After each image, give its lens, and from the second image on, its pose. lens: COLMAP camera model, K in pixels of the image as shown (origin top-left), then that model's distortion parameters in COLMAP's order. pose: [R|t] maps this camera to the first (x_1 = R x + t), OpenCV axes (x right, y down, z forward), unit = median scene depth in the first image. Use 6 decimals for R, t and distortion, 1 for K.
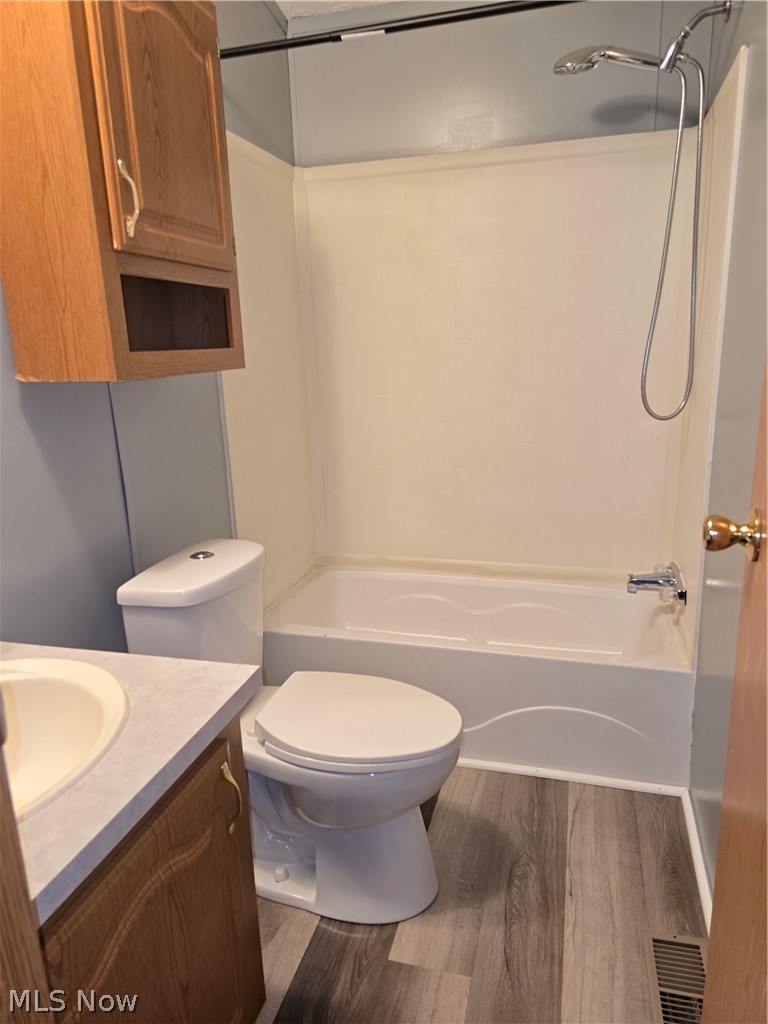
lens RADIAL K [[679.2, 0, 385.0], [0, 679.2, 503.5], [0, 0, 1]] dist [0.047447, -0.043856]
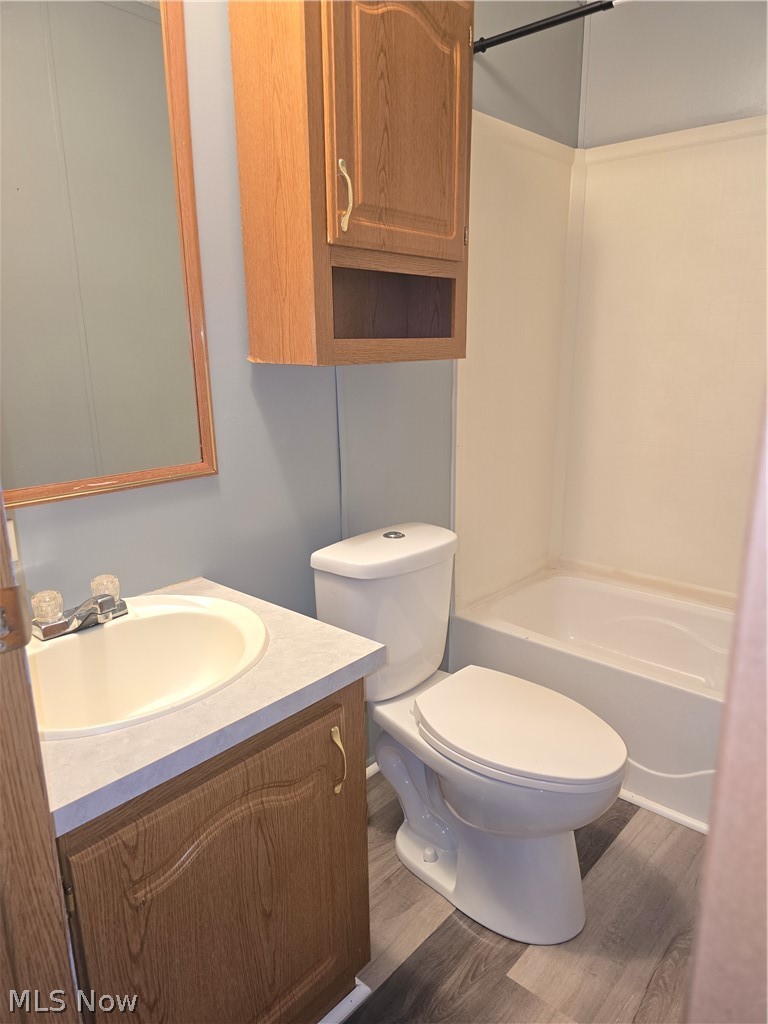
lens RADIAL K [[680.1, 0, 386.9], [0, 680.1, 514.6], [0, 0, 1]] dist [0.044712, -0.045605]
pose [[0.900110, 0.131926, -0.415208, 0.175980], [-0.121682, 0.991250, 0.051165, -0.009419], [0.418325, 0.004469, 0.908287, 0.048917]]
